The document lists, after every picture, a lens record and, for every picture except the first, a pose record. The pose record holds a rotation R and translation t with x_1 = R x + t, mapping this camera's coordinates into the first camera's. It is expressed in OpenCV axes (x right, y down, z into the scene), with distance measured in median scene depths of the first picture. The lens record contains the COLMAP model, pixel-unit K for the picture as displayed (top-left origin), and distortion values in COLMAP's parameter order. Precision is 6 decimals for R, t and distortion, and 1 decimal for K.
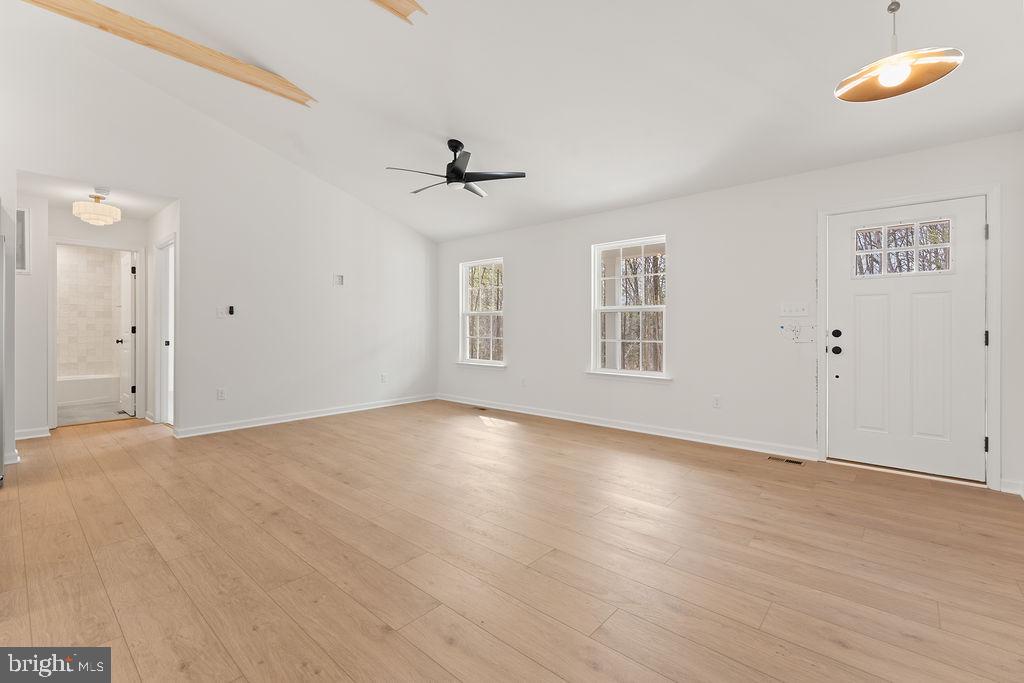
lens RADIAL K [[446.0, 0, 511.8], [0, 446.0, 333.0], [0, 0, 1]] dist [0.000196, -0.000040]
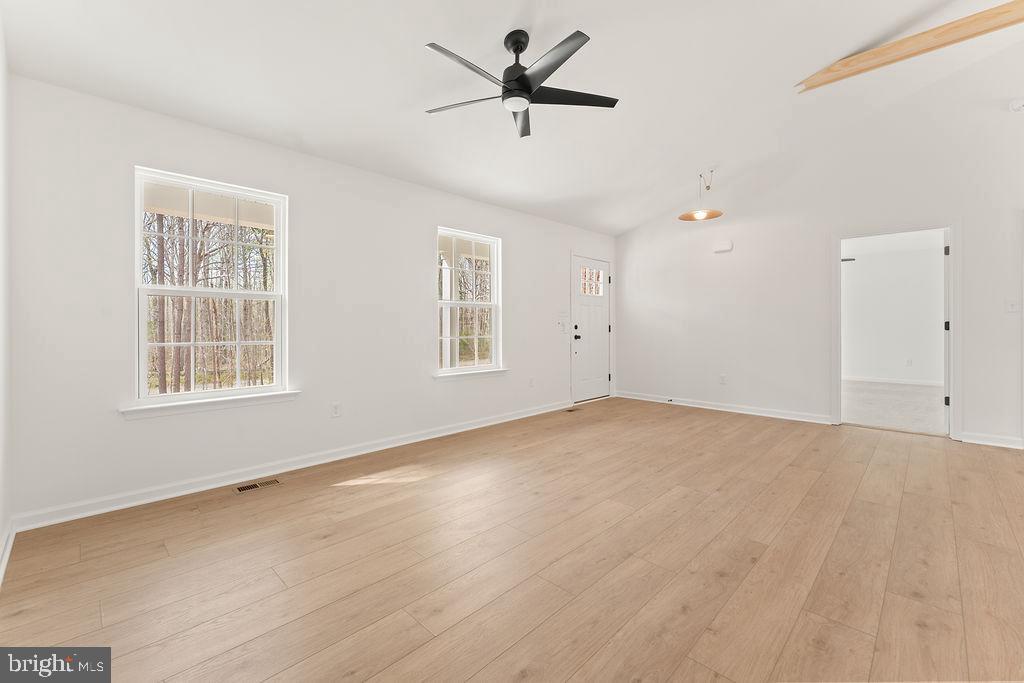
lens RADIAL K [[427.5, 0, 510.9], [0, 427.5, 325.9], [0, 0, 1]] dist [0.001141, 0.000087]
pose [[0.055823, -0.002375, 0.998438, -0.890067], [0.006569, 0.999976, 0.002012, -0.009414], [-0.998419, 0.006446, 0.055838, 1.154682]]
